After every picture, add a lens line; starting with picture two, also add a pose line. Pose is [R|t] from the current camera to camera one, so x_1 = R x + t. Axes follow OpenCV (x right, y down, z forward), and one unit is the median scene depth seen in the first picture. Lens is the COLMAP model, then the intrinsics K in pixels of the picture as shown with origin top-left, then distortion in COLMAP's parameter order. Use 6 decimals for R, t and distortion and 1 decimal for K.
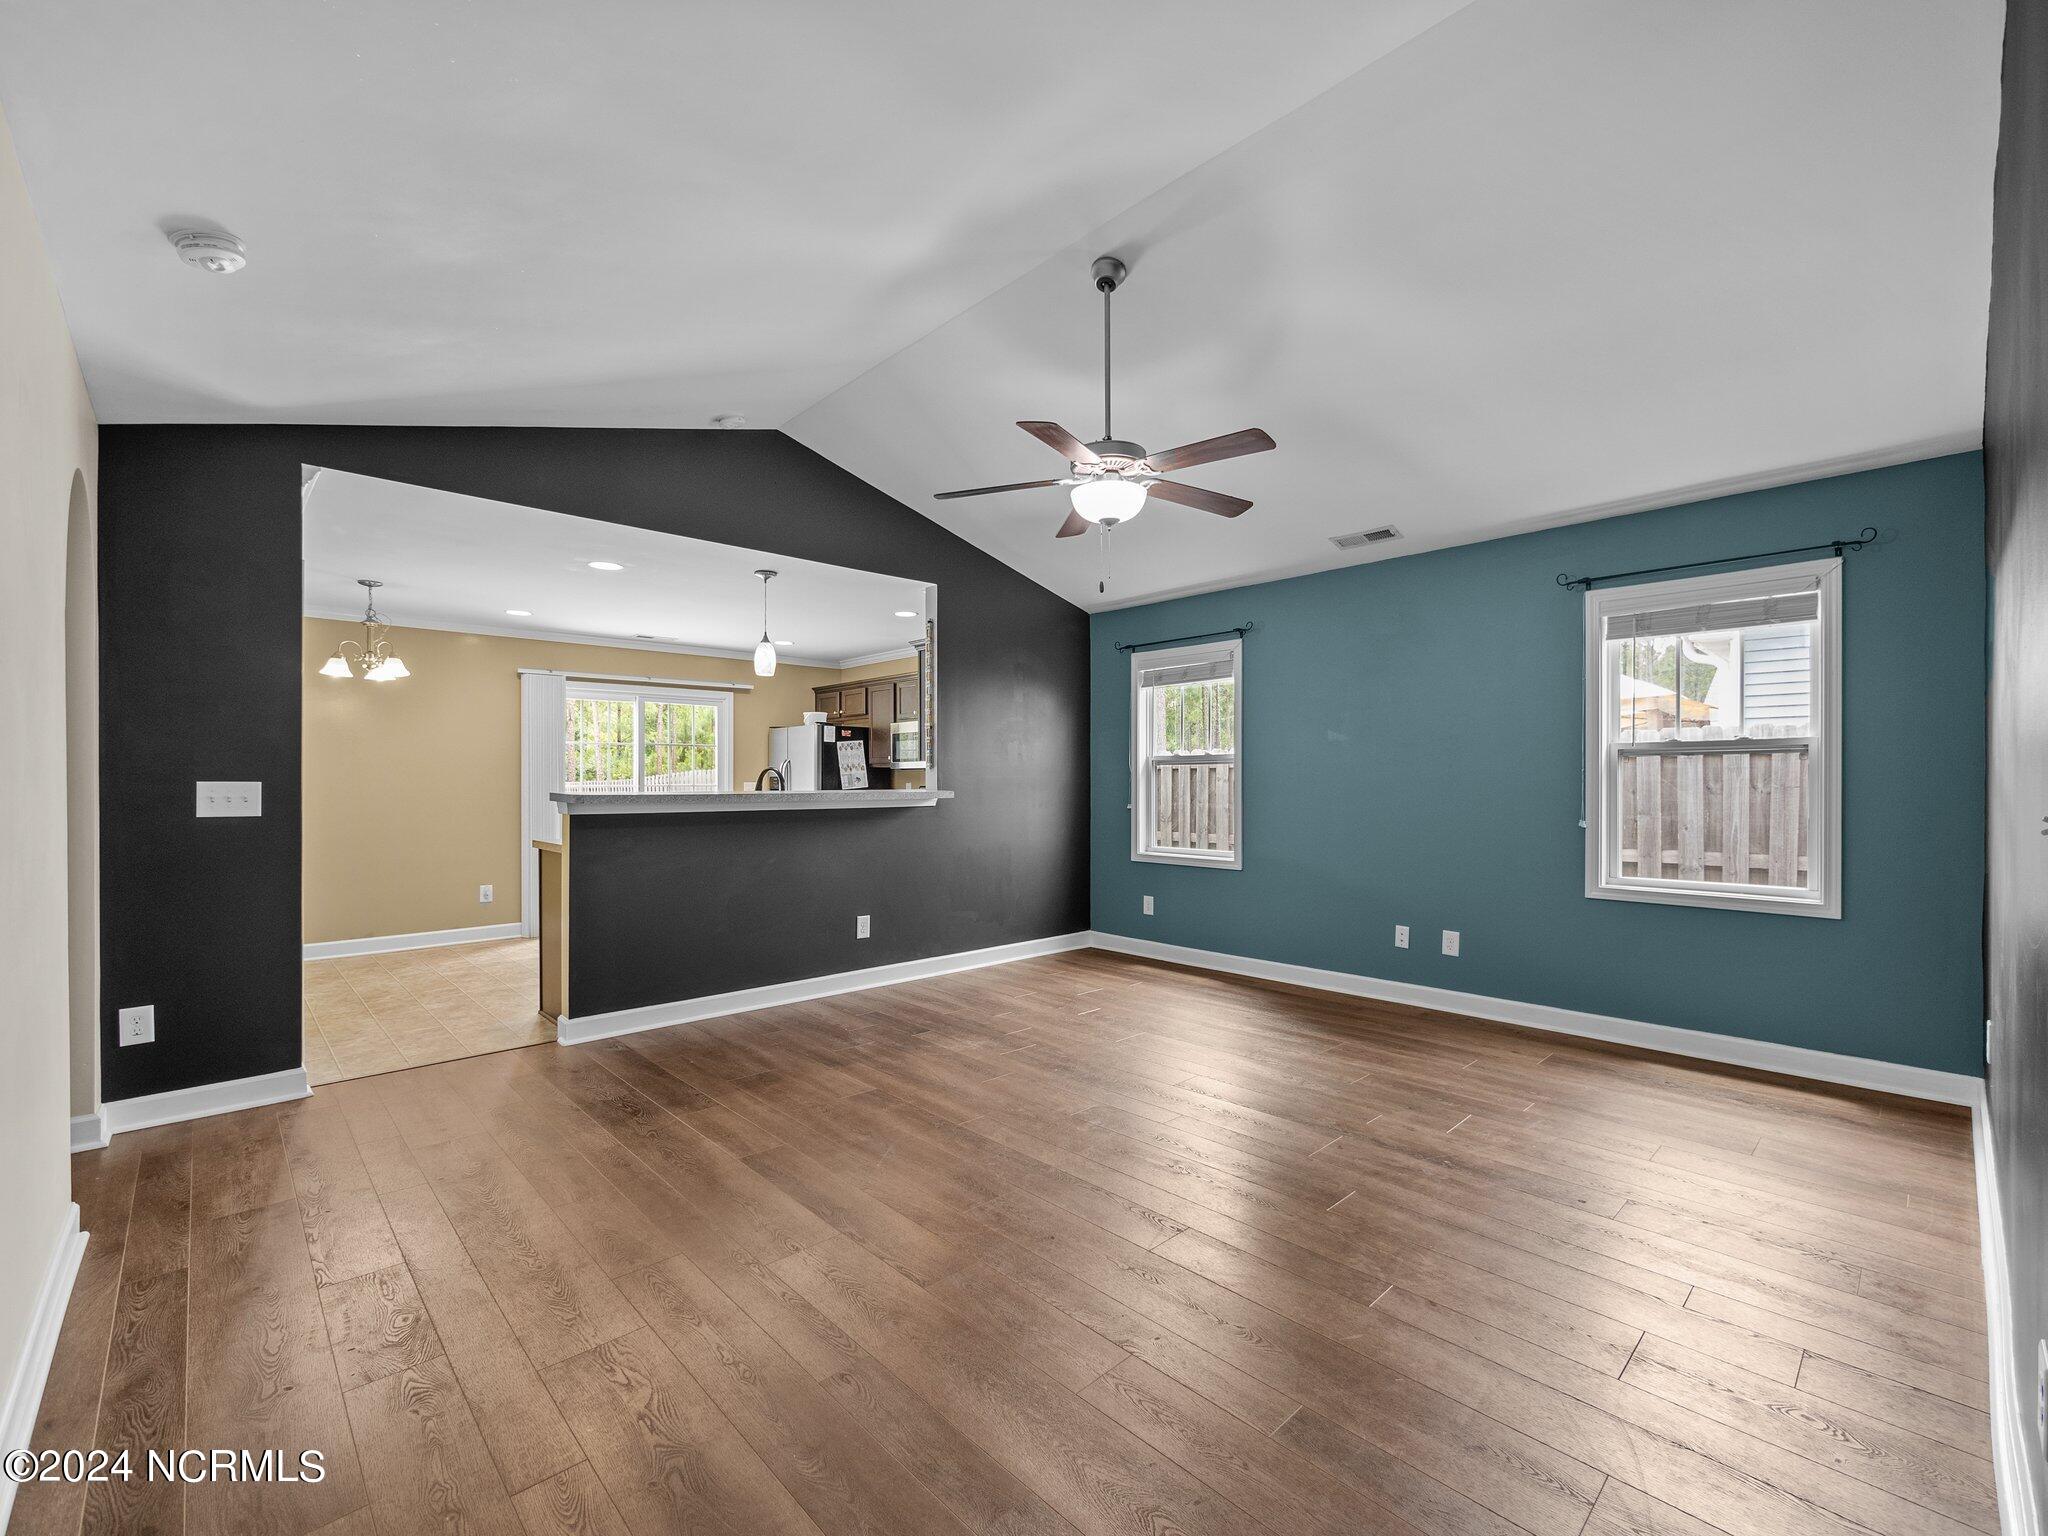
lens RADIAL K [[869.3, 0, 1024.3], [0, 869.3, 782.0], [0, 0, 1]] dist [-0.000974, 0.000230]
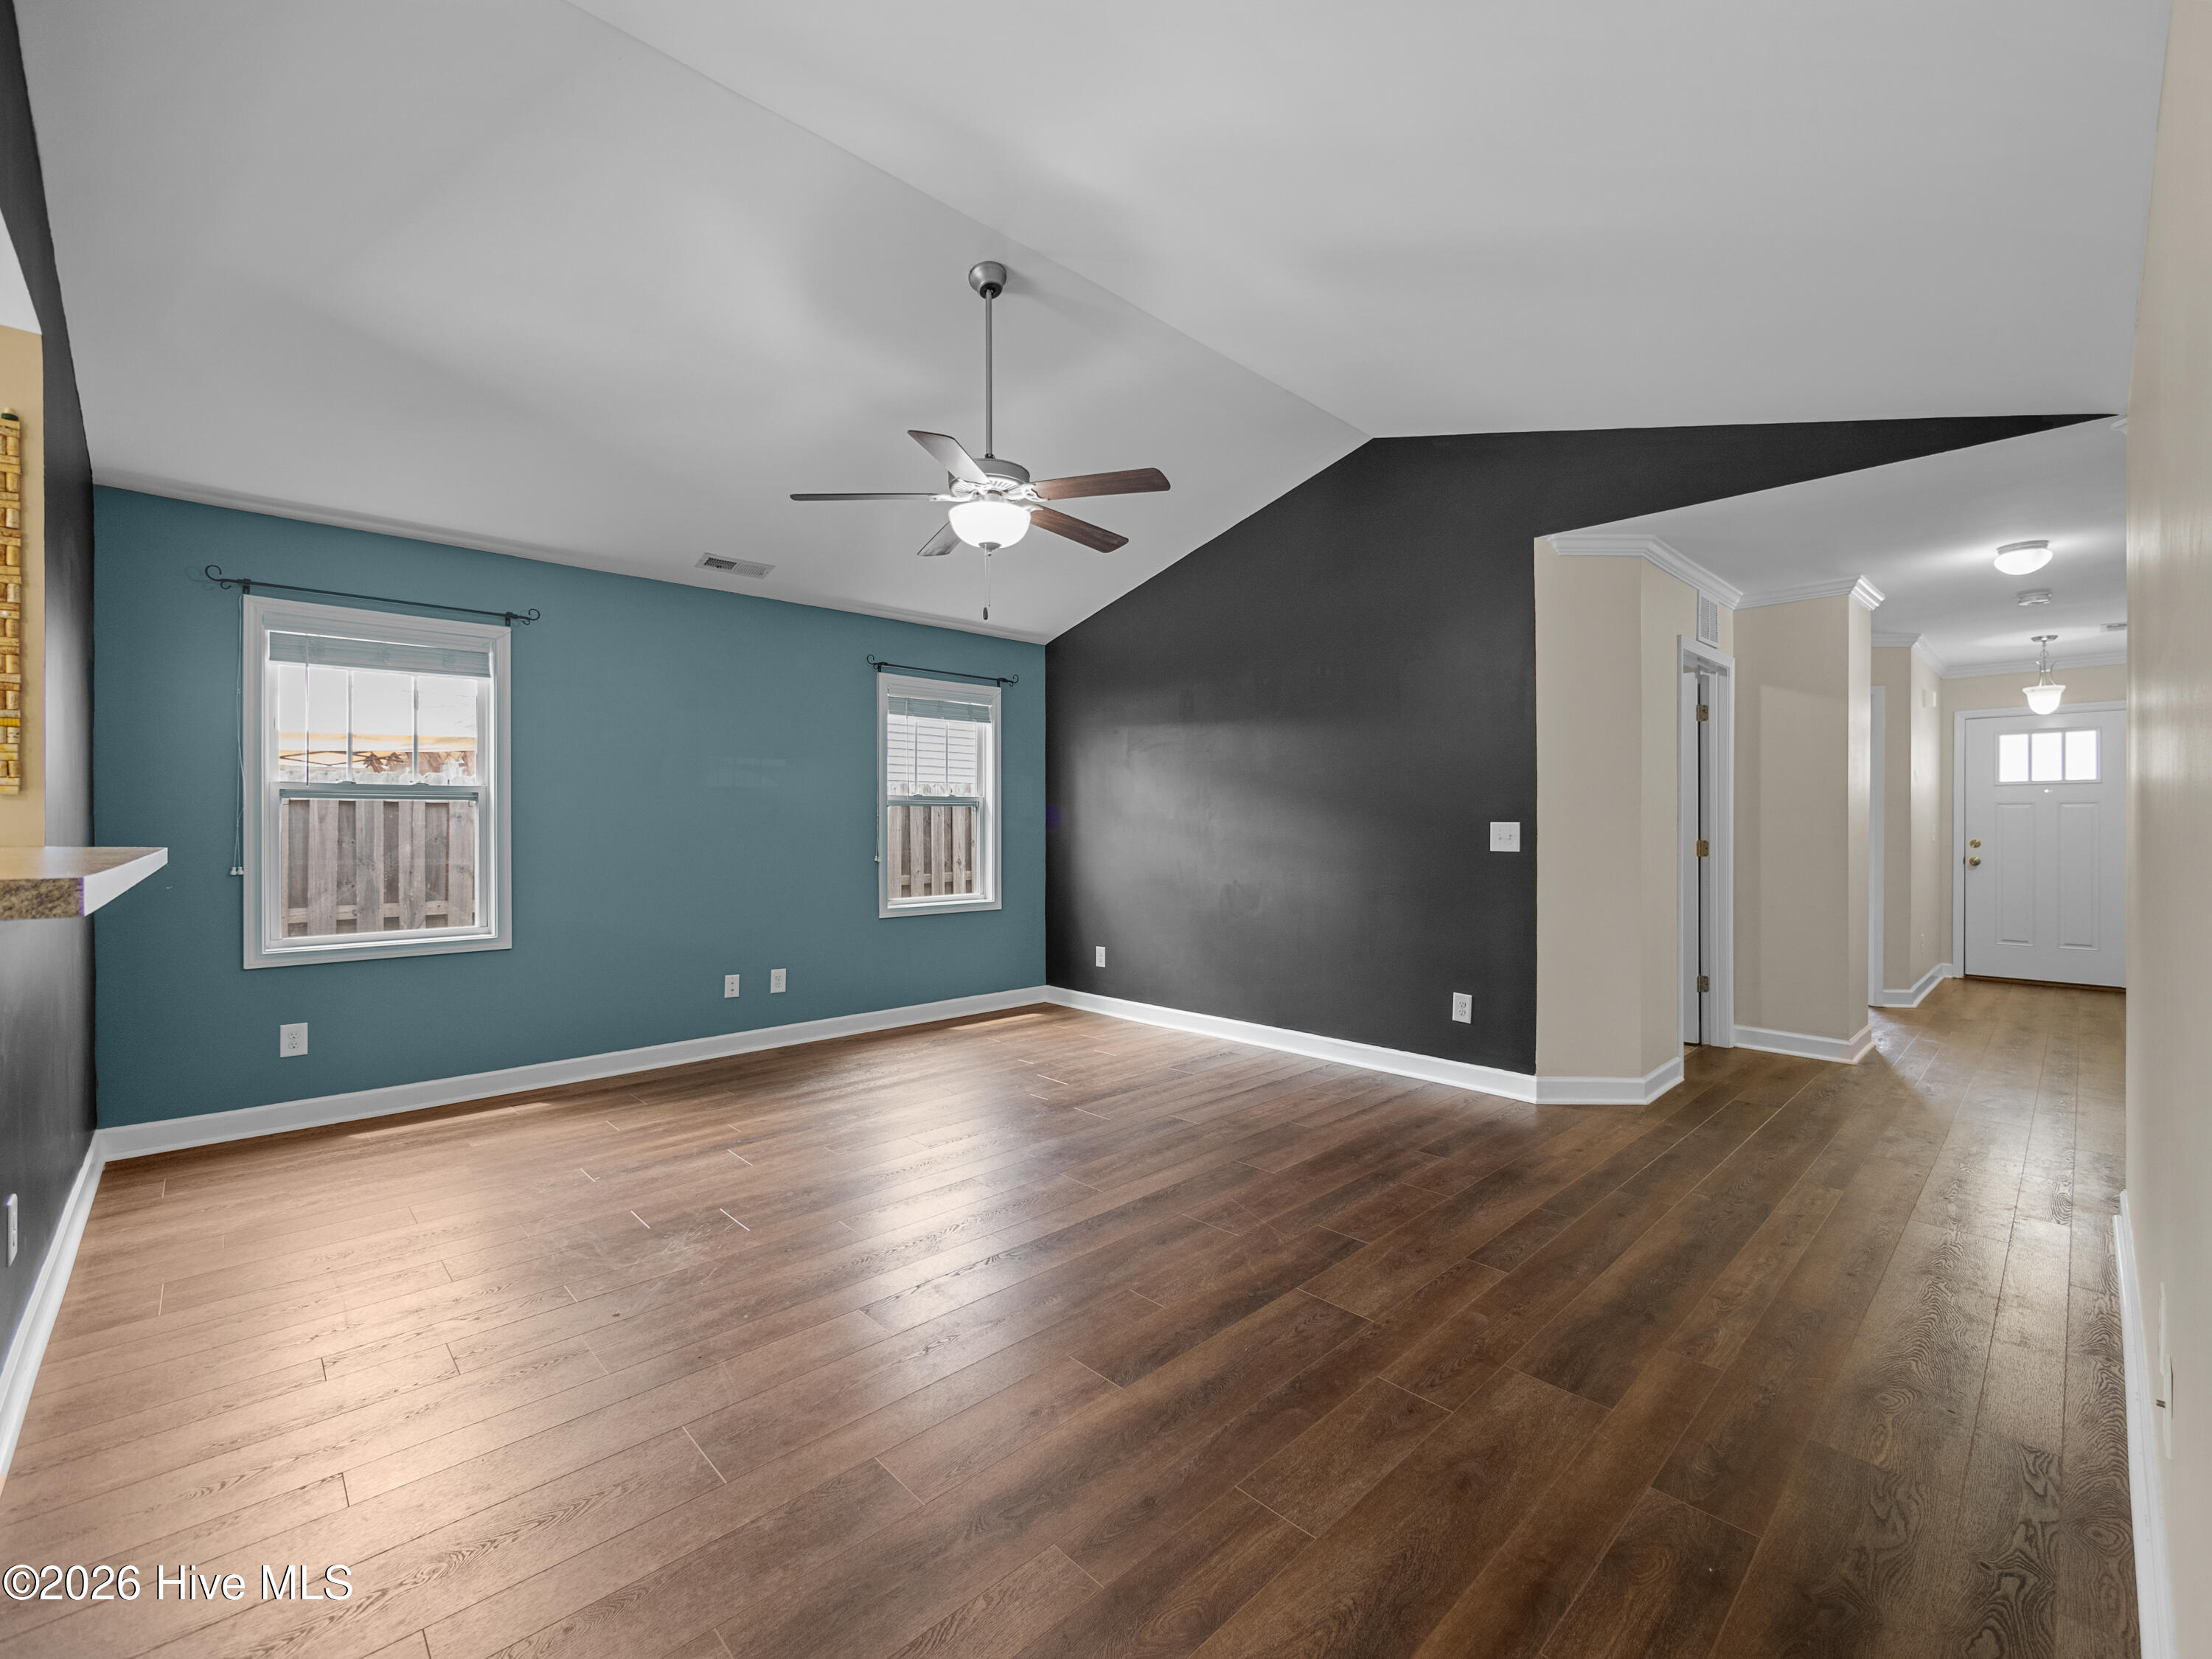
lens RADIAL K [[940.4, 0, 1108.5], [0, 940.4, 832.2], [0, 0, 1]] dist [-0.003794, 0.000134]
pose [[0.000065, -0.007343, 0.999973, -0.533037], [0.003643, 0.999966, 0.007342, 0.000771], [-0.999993, 0.003642, 0.000092, 0.509625]]
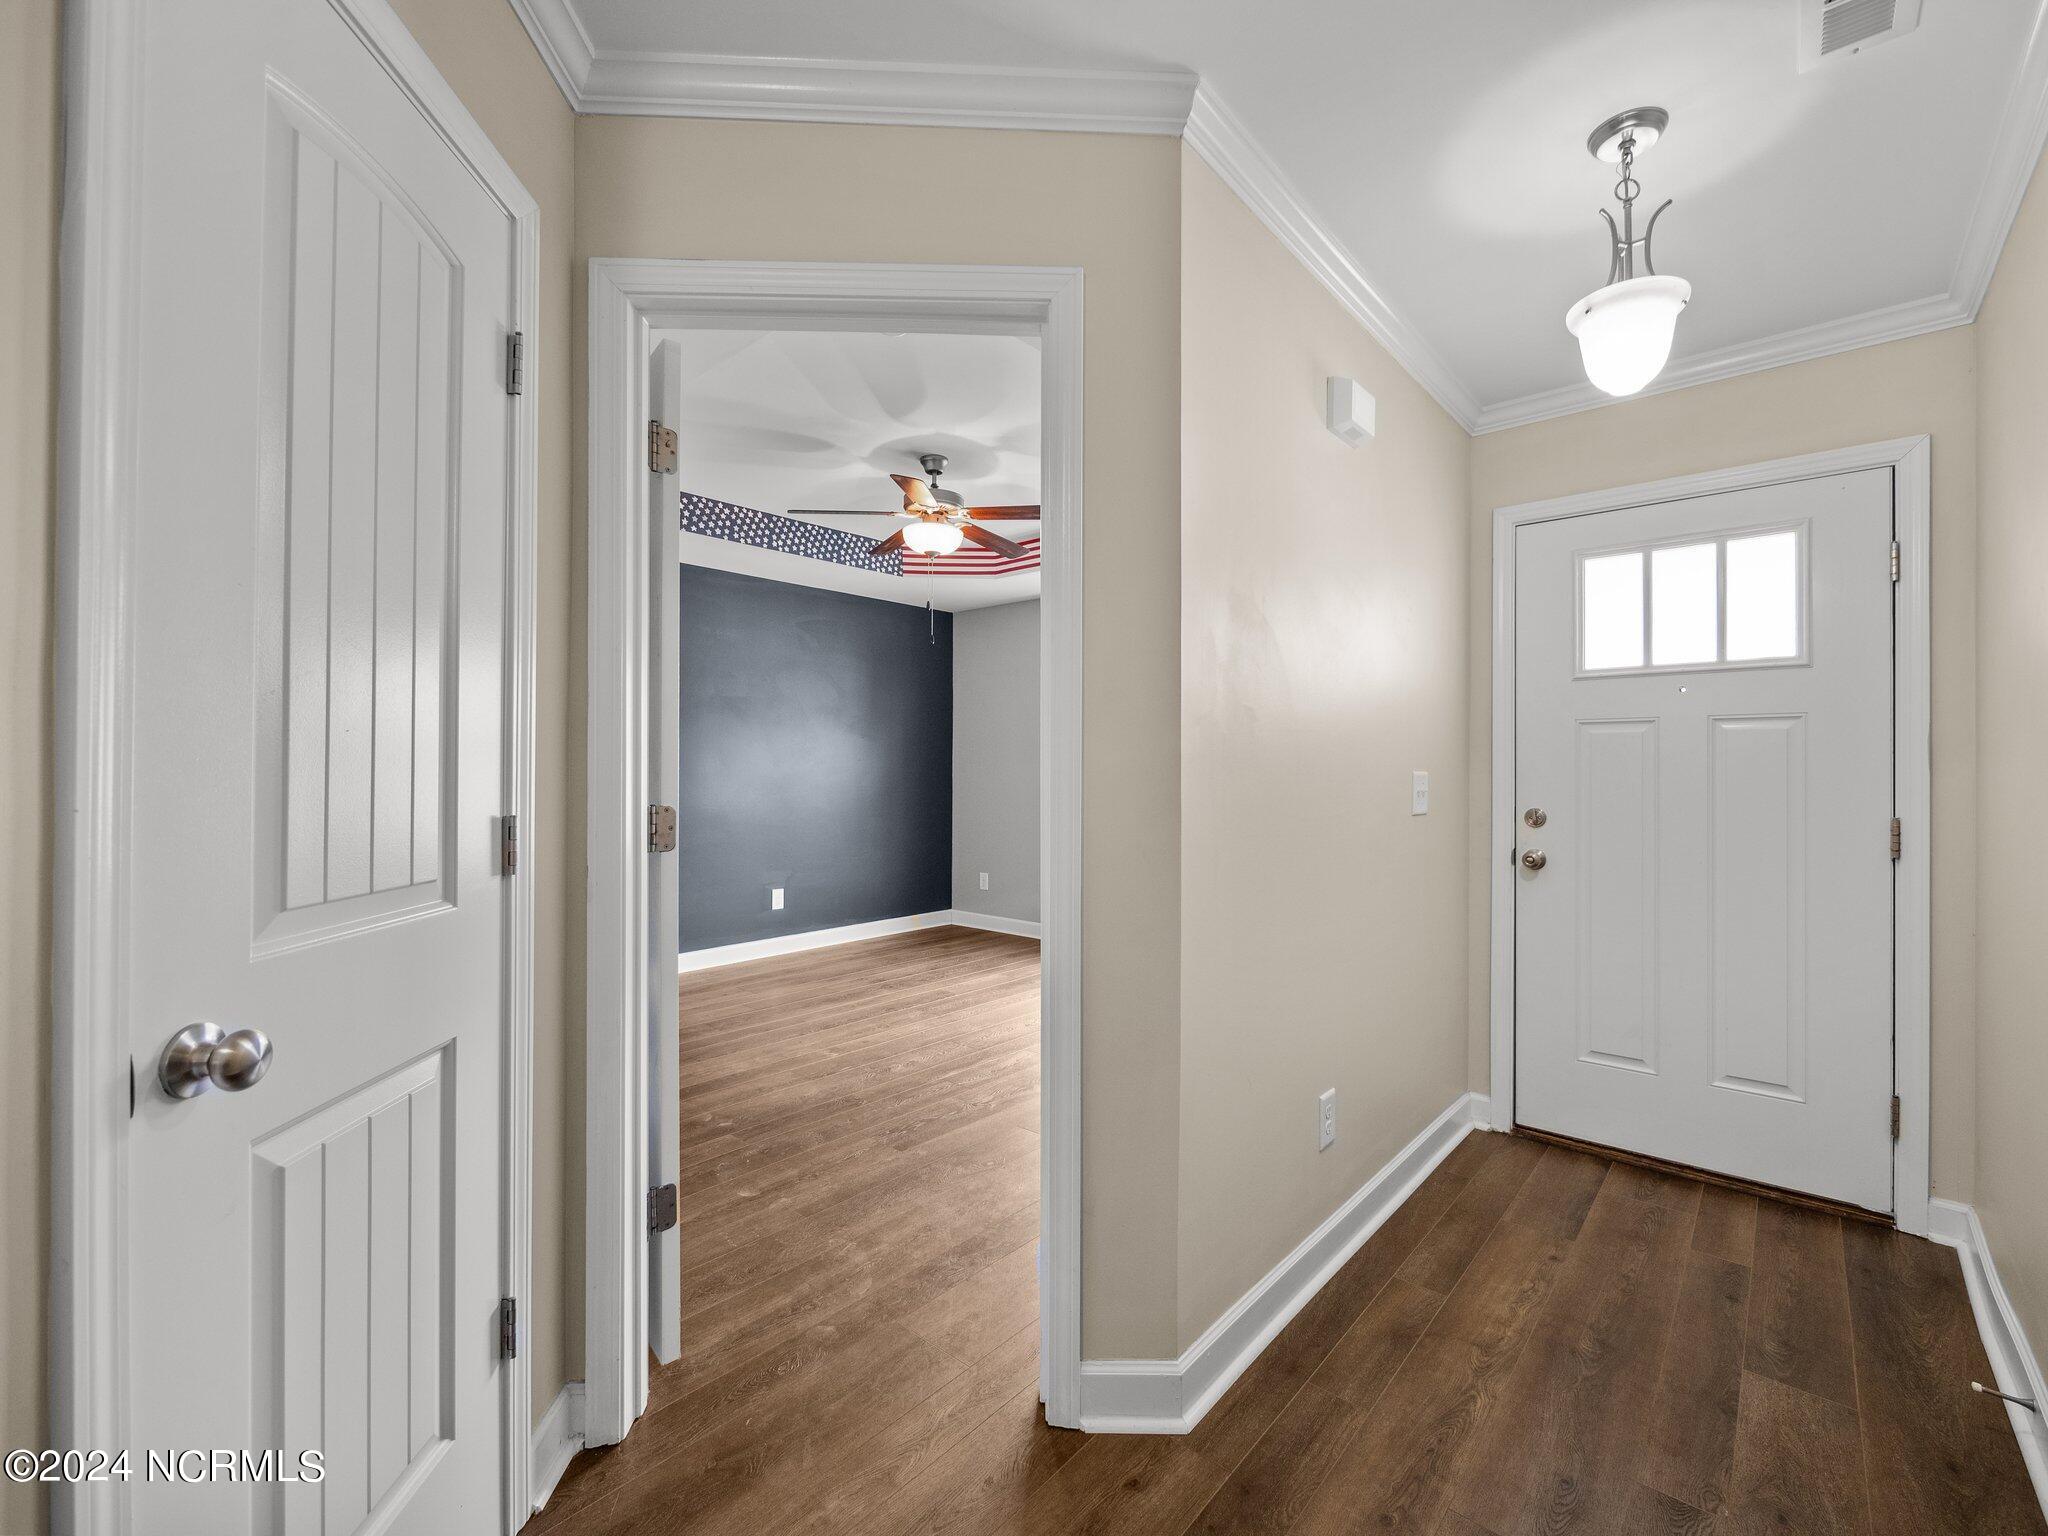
lens RADIAL K [[879.0, 0, 1032.7], [0, 879.0, 772.9], [0, 0, 1]] dist [-0.000635, 0.000375]
pose [[-0.087931, -0.002266, 0.996124, 0.284175], [0.001885, 0.999995, 0.002441, 0.002424], [-0.996125, 0.002092, -0.087926, -0.358797]]
